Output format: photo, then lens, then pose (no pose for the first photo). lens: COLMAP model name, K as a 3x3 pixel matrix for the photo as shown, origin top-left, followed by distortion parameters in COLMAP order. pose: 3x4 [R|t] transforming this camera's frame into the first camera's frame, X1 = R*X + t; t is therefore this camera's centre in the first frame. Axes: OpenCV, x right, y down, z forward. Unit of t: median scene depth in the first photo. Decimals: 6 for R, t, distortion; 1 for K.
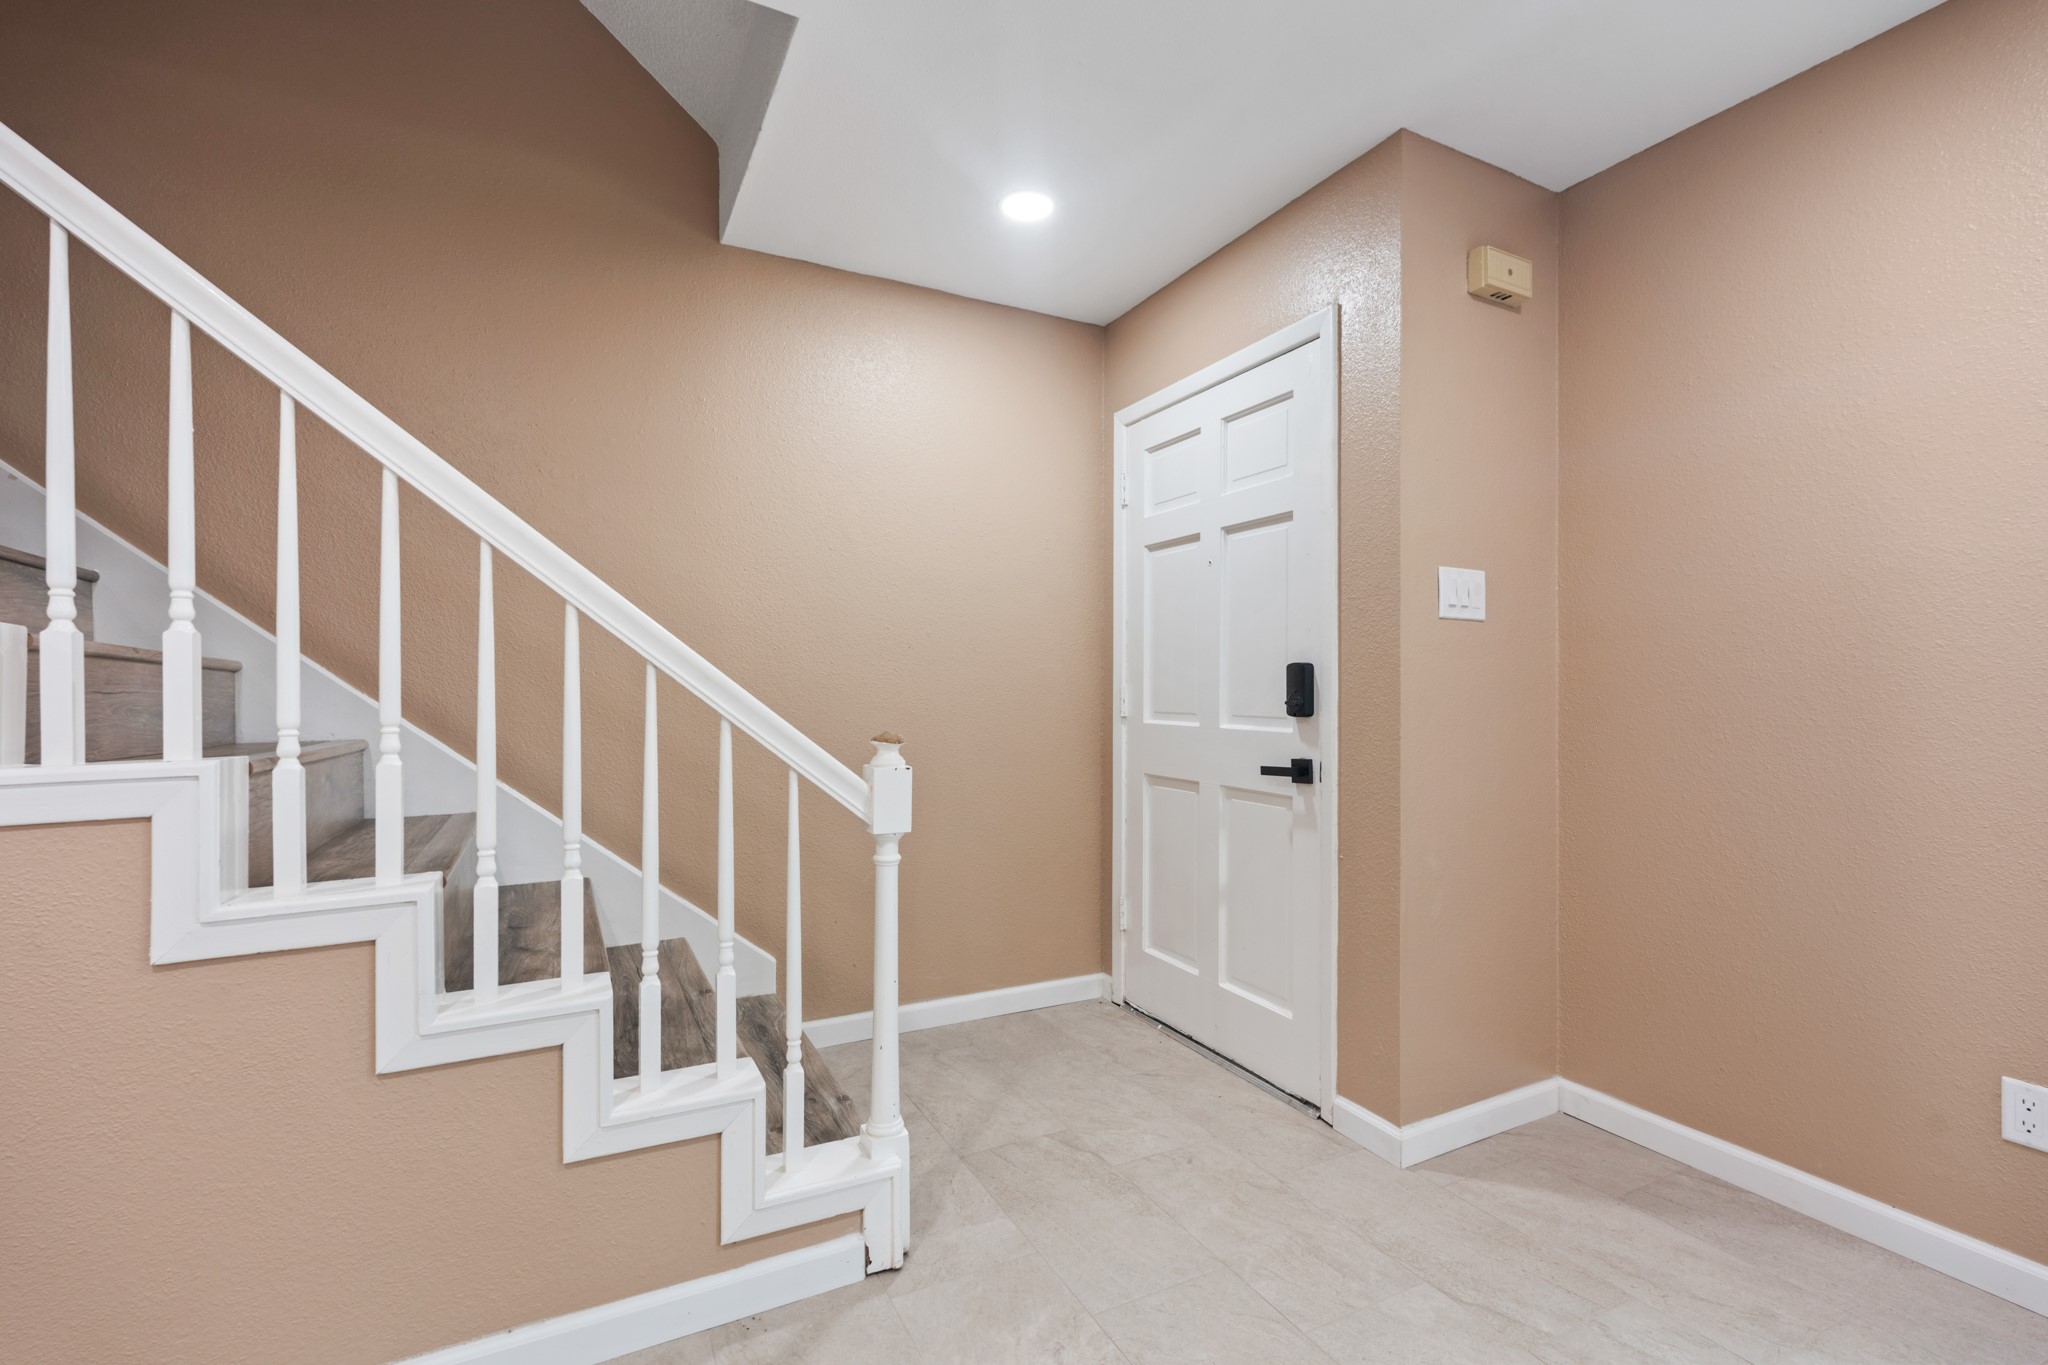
lens RADIAL K [[924.4, 0, 1010.4], [0, 924.4, 688.3], [0, 0, 1]] dist [-0.000767, -0.001253]
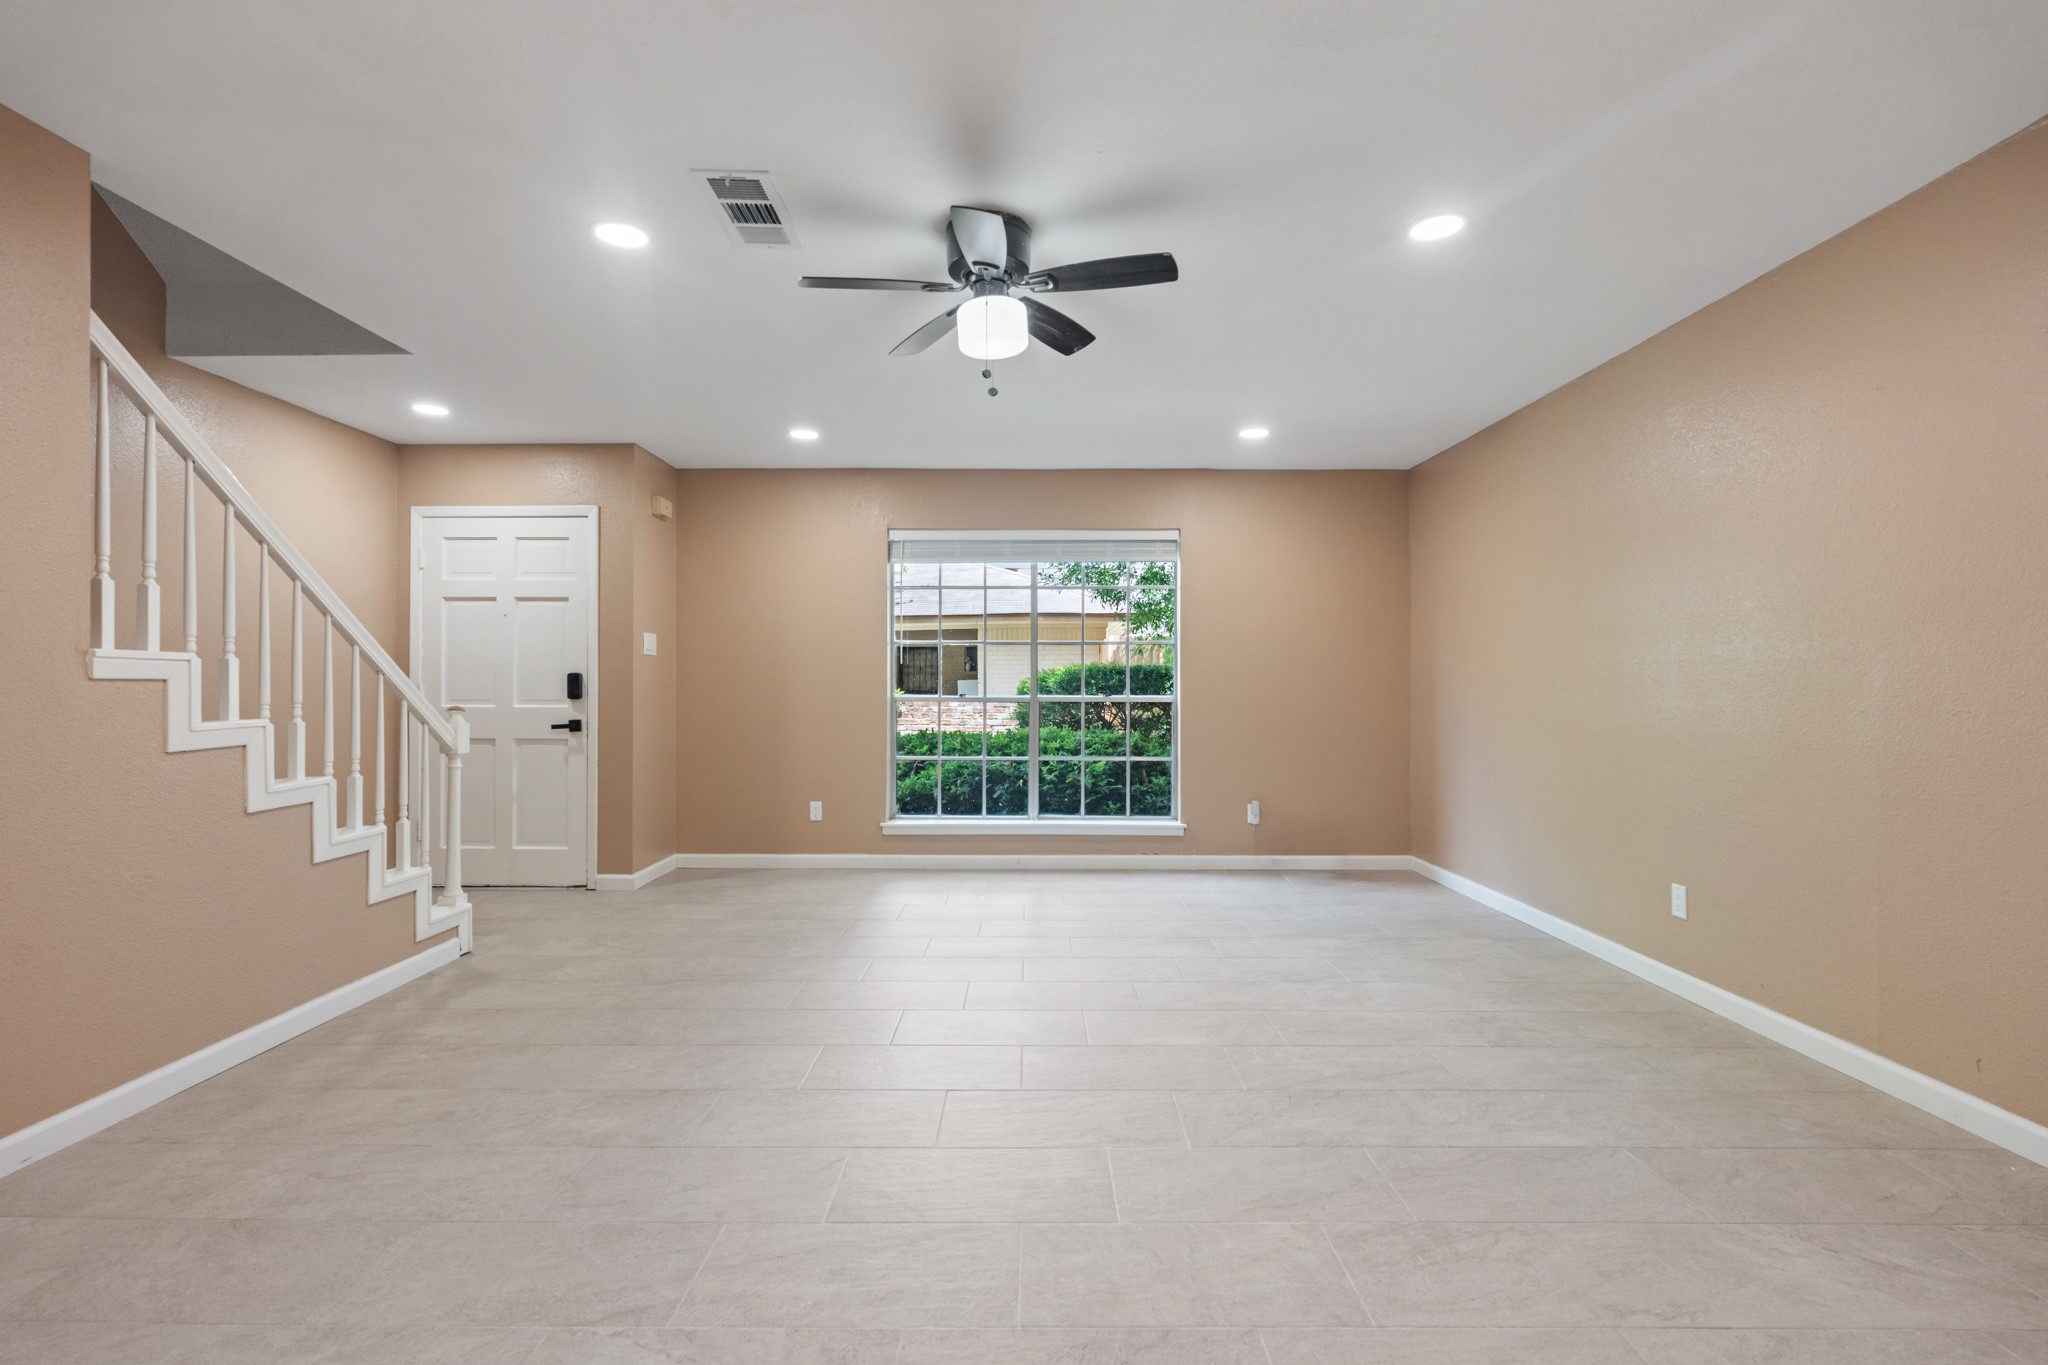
lens RADIAL K [[924.4, 0, 1027.8], [0, 924.4, 669.5], [0, 0, 1]] dist [-0.000767, -0.001253]
pose [[0.464226, 0.014619, 0.885596, -1.041272], [-0.000954, 0.999871, -0.016006, -0.003203], [-0.885717, 0.006586, 0.464180, -0.846227]]
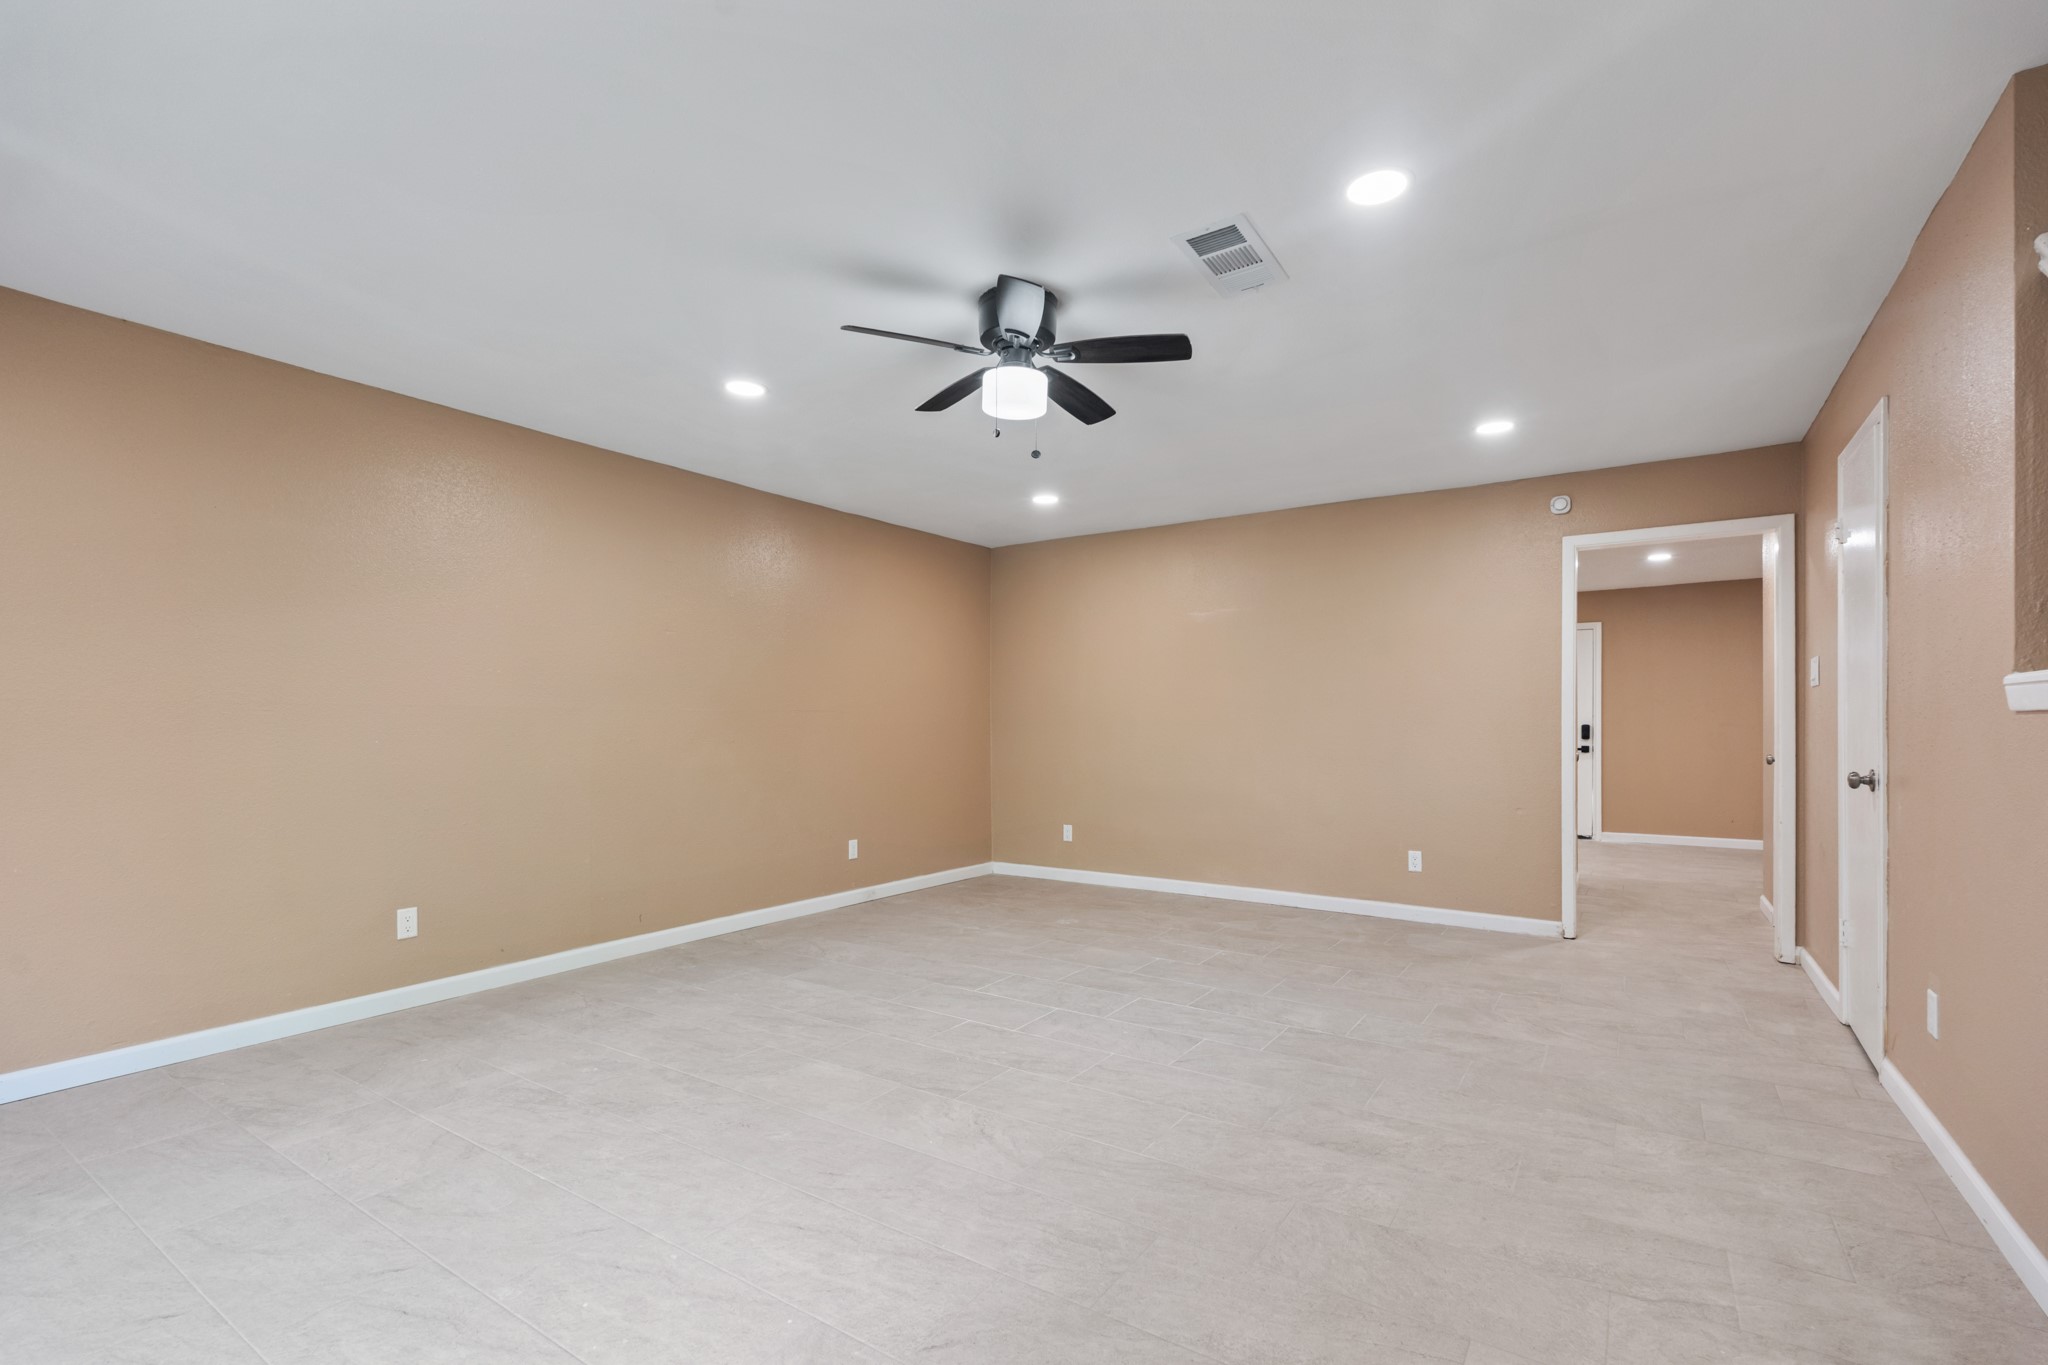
lens RADIAL K [[924.4, 0, 1009.2], [0, 924.4, 736.7], [0, 0, 1]] dist [-0.000767, -0.001253]
pose [[-0.881344, 0.008266, -0.472403, 0.450457], [0.005062, 0.999955, 0.008052, 0.004087], [0.472448, 0.004705, -0.881346, 0.711202]]
